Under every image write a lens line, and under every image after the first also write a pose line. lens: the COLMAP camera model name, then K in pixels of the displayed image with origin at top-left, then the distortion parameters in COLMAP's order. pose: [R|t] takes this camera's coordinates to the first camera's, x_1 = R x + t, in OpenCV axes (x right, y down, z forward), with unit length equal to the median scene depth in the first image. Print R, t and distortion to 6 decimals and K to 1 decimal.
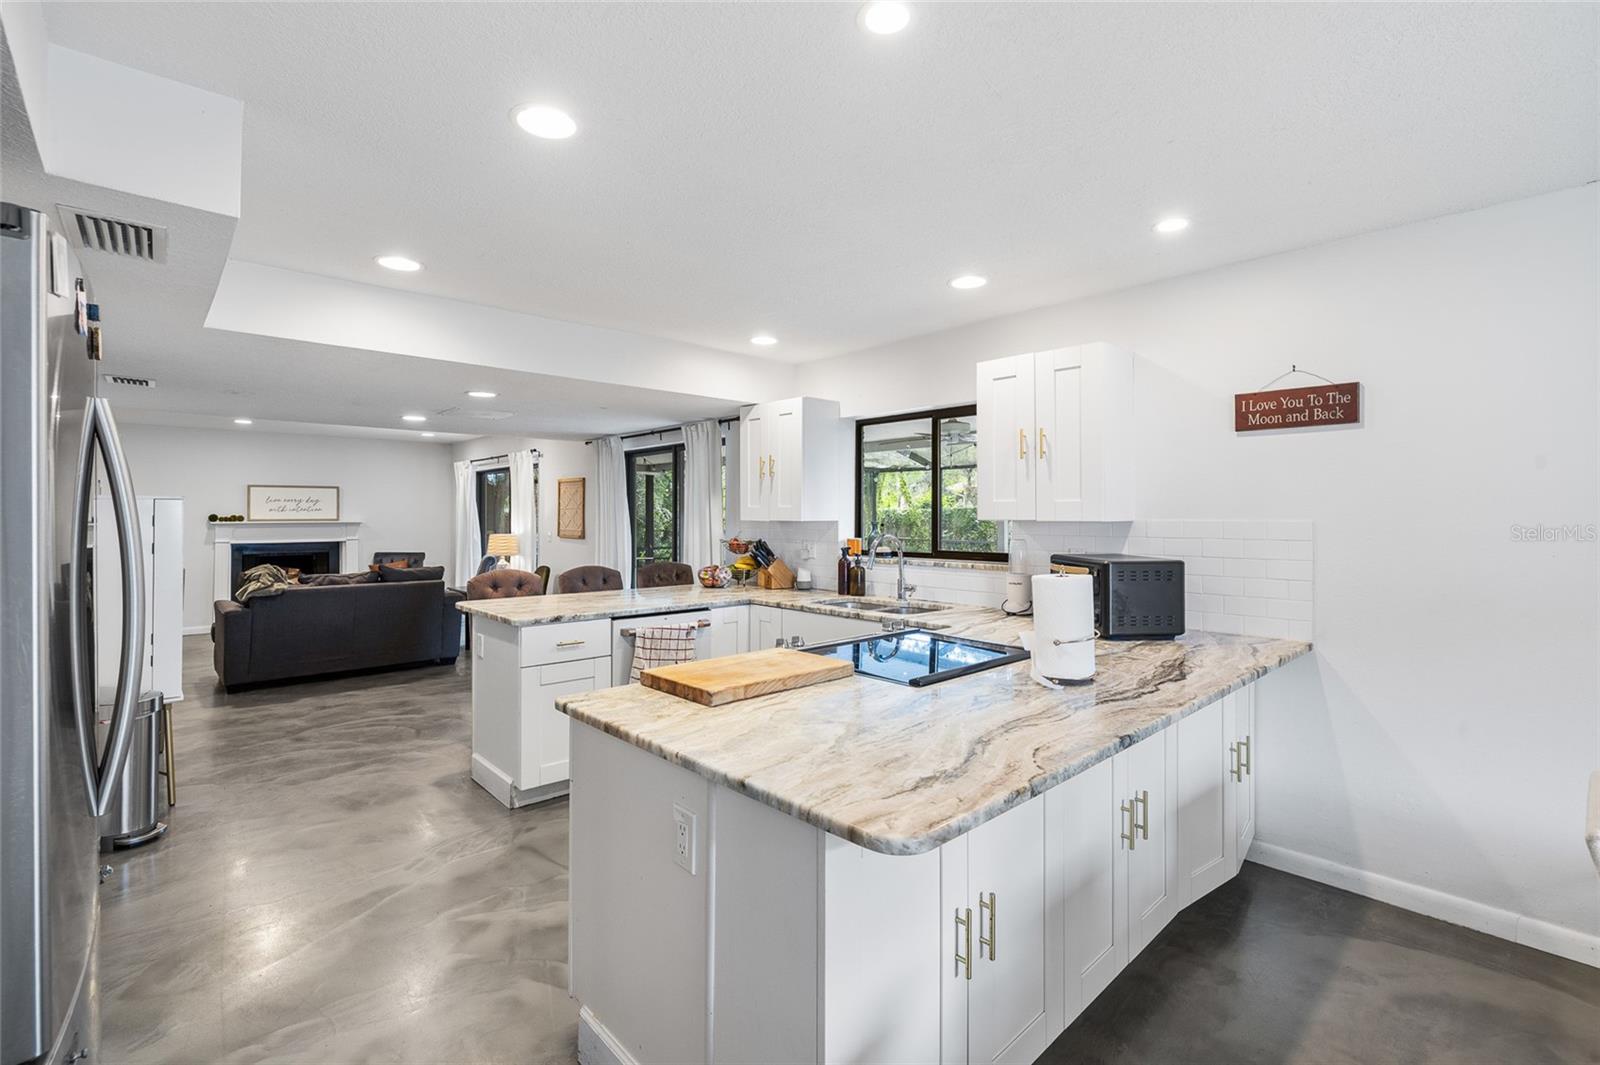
lens RADIAL K [[715.2, 0, 801.0], [0, 715.2, 510.5], [0, 0, 1]] dist [-0.006229, 0.000676]
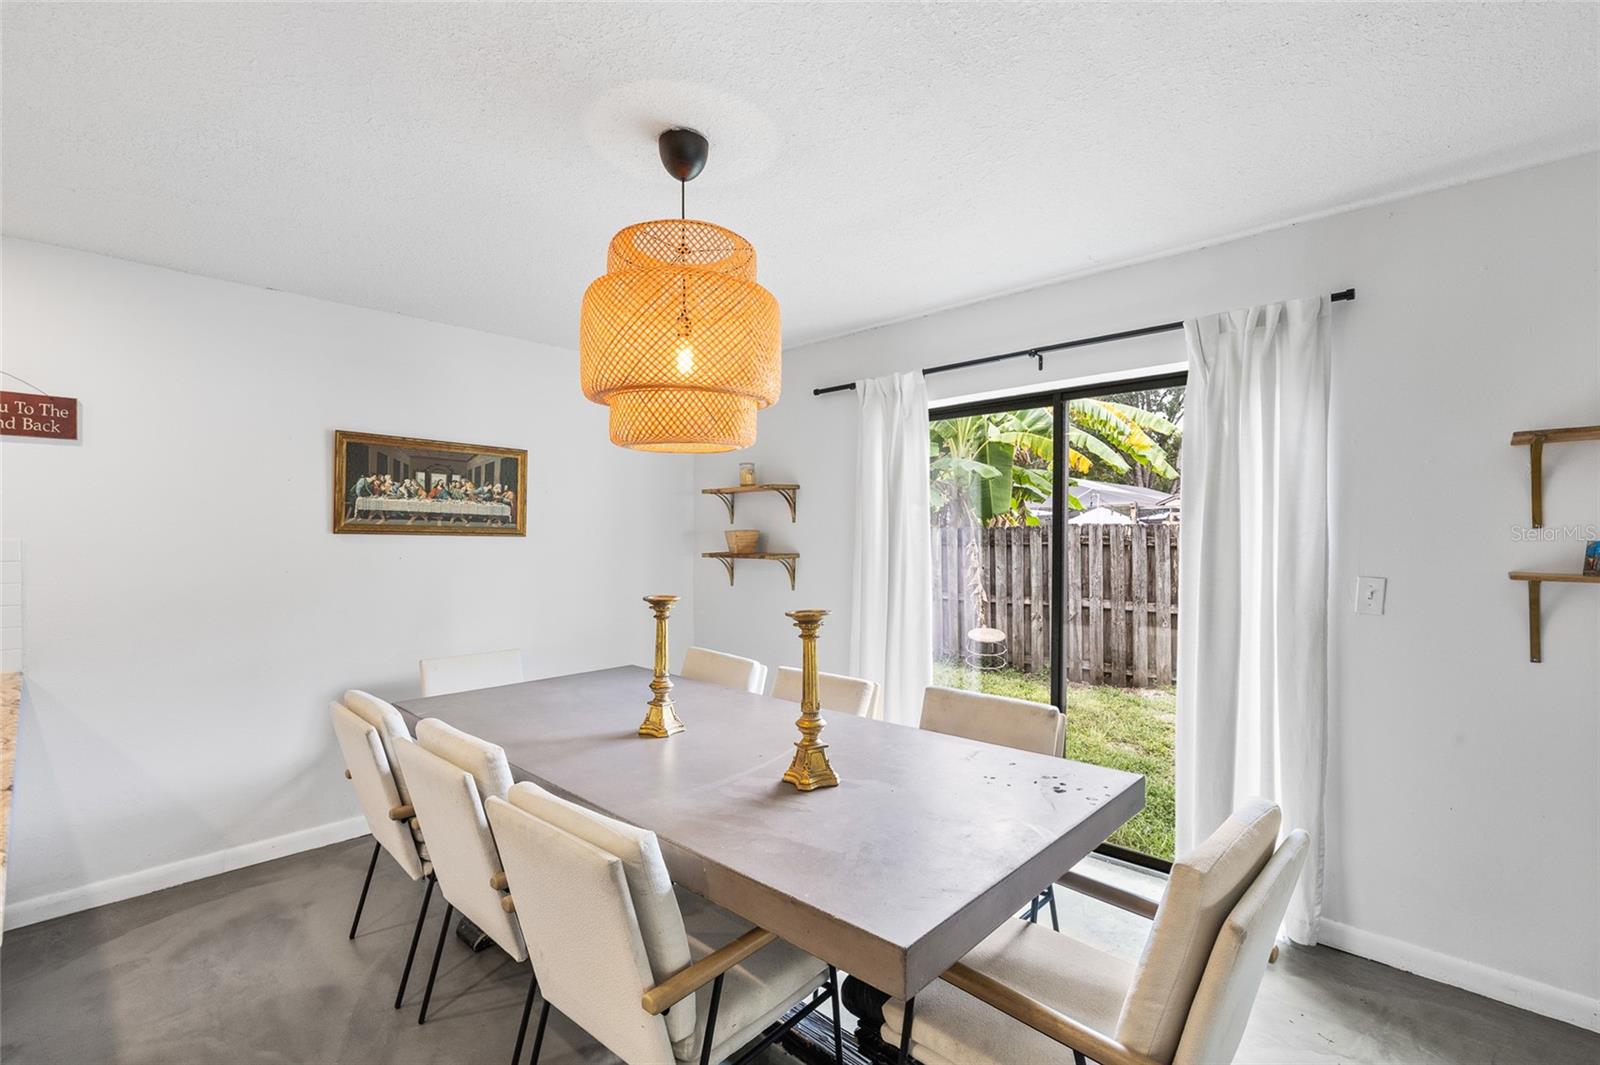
lens RADIAL K [[722.9, 0, 791.9], [0, 722.9, 534.6], [0, 0, 1]] dist [-0.001654, 0.000642]
pose [[-0.059734, 0.000438, 0.998214, -0.193416], [-0.006044, 0.999981, -0.000800, 0.002447], [-0.998196, -0.006081, -0.059730, 0.043673]]
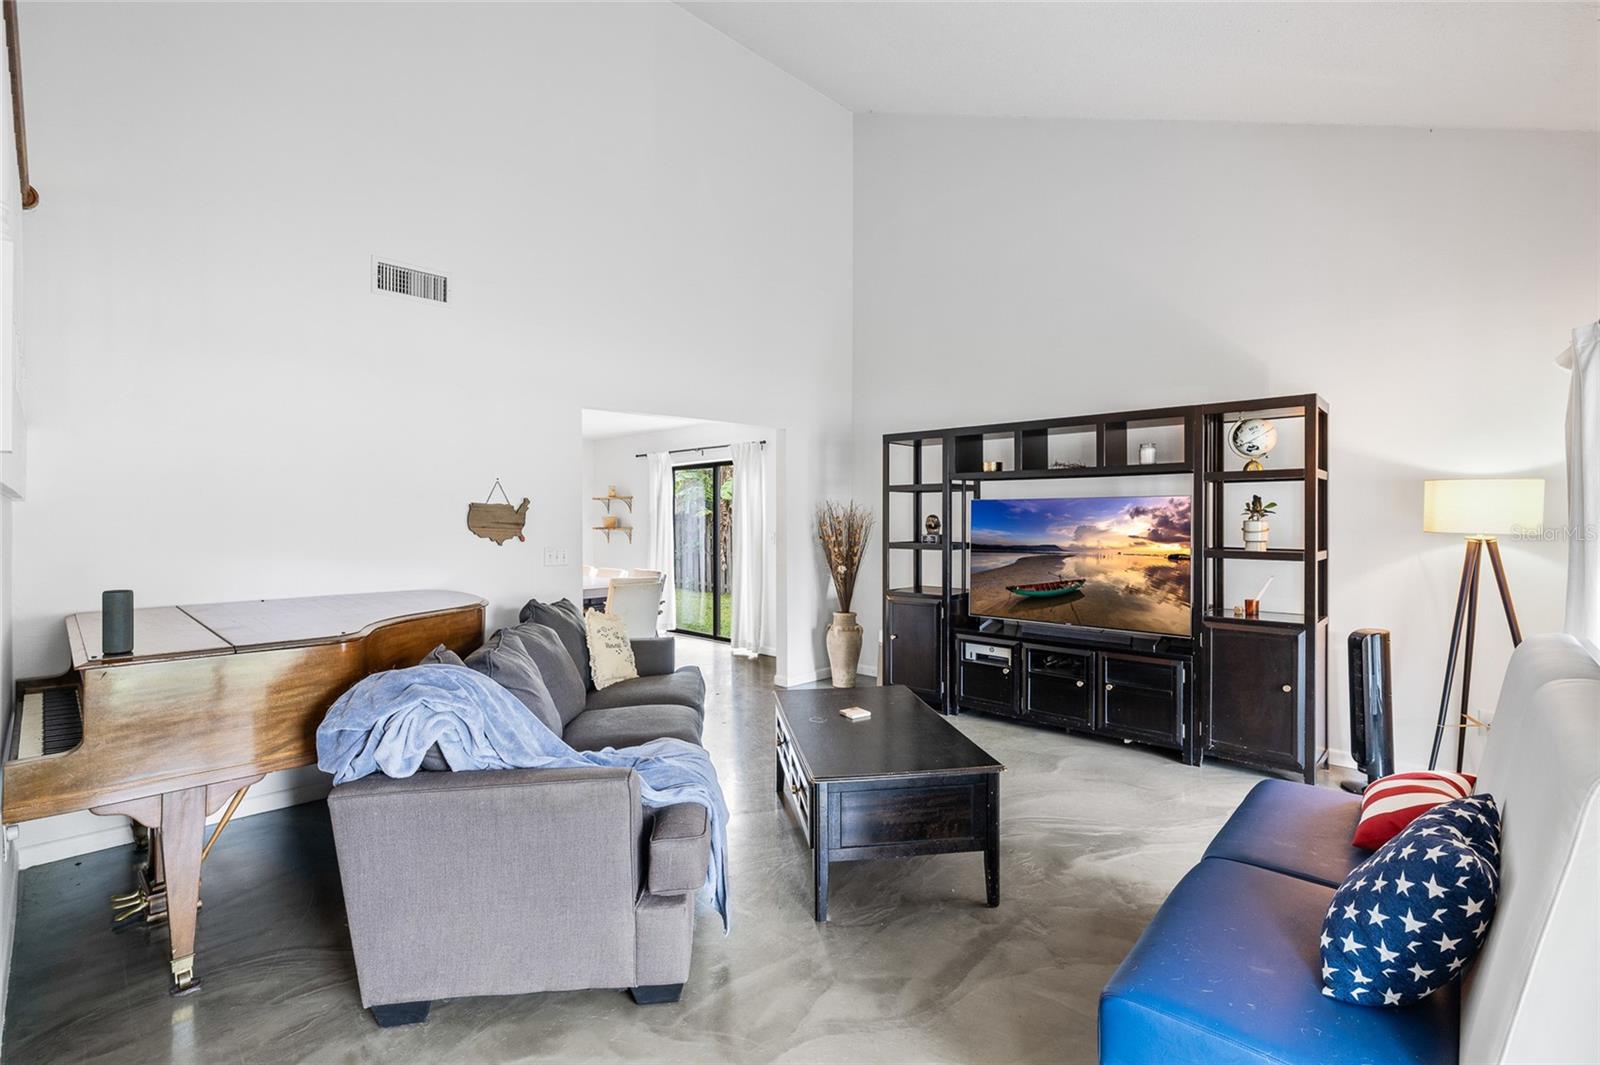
lens RADIAL K [[707.0, 0, 800.5], [0, 707.0, 521.0], [0, 0, 1]] dist [-0.007974, 0.000919]
pose [[-0.053530, 0.003337, 0.998561, -1.450039], [-0.001929, 0.999992, -0.003446, 0.014842], [-0.998564, -0.002110, -0.053523, -0.450129]]
